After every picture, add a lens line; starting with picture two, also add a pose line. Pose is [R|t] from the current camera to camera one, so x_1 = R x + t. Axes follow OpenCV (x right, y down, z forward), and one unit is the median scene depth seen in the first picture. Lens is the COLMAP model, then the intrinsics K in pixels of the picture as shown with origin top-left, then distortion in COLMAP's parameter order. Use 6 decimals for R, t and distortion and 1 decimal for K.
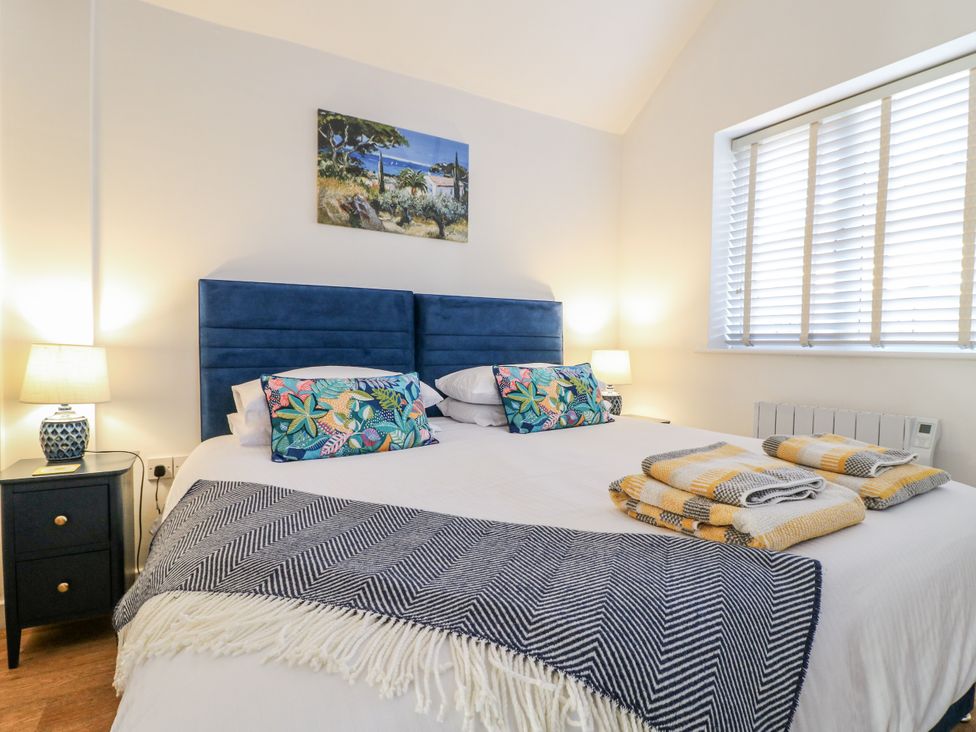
lens RADIAL K [[506.4, 0, 487.6], [0, 506.4, 364.3], [0, 0, 1]] dist [0.002119, -0.015016]
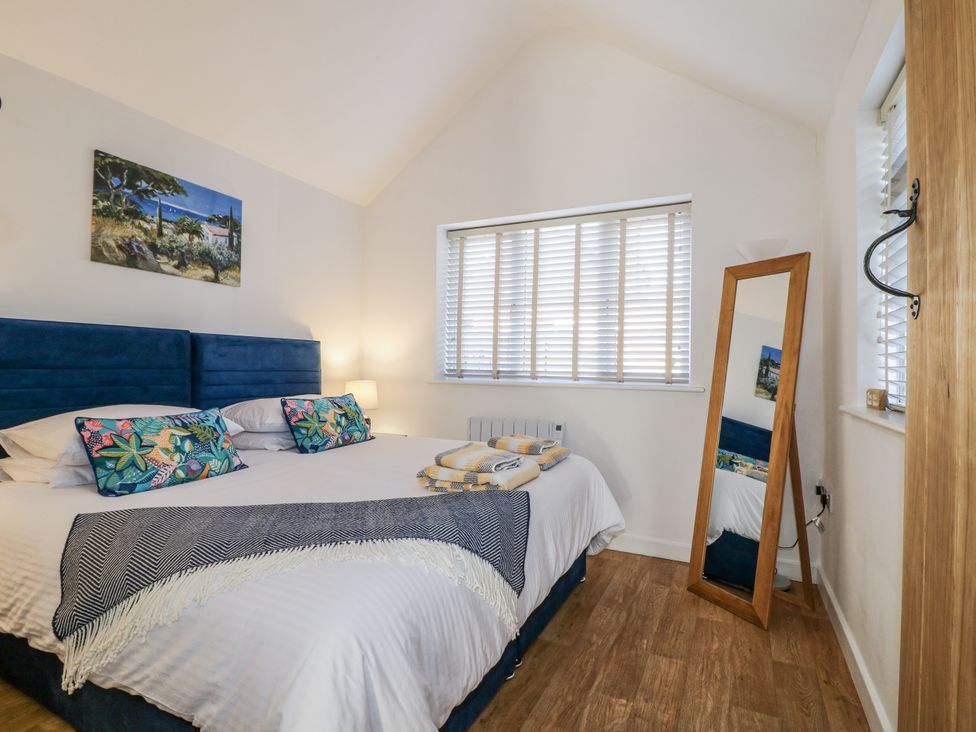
lens RADIAL K [[506.4, 0, 488.6], [0, 506.4, 367.6], [0, 0, 1]] dist [0.002119, -0.015016]
pose [[0.828187, 0.000720, 0.560451, -0.246376], [0.017680, 0.999468, -0.027410, -0.028964], [-0.560172, 0.032609, 0.827734, -0.253607]]
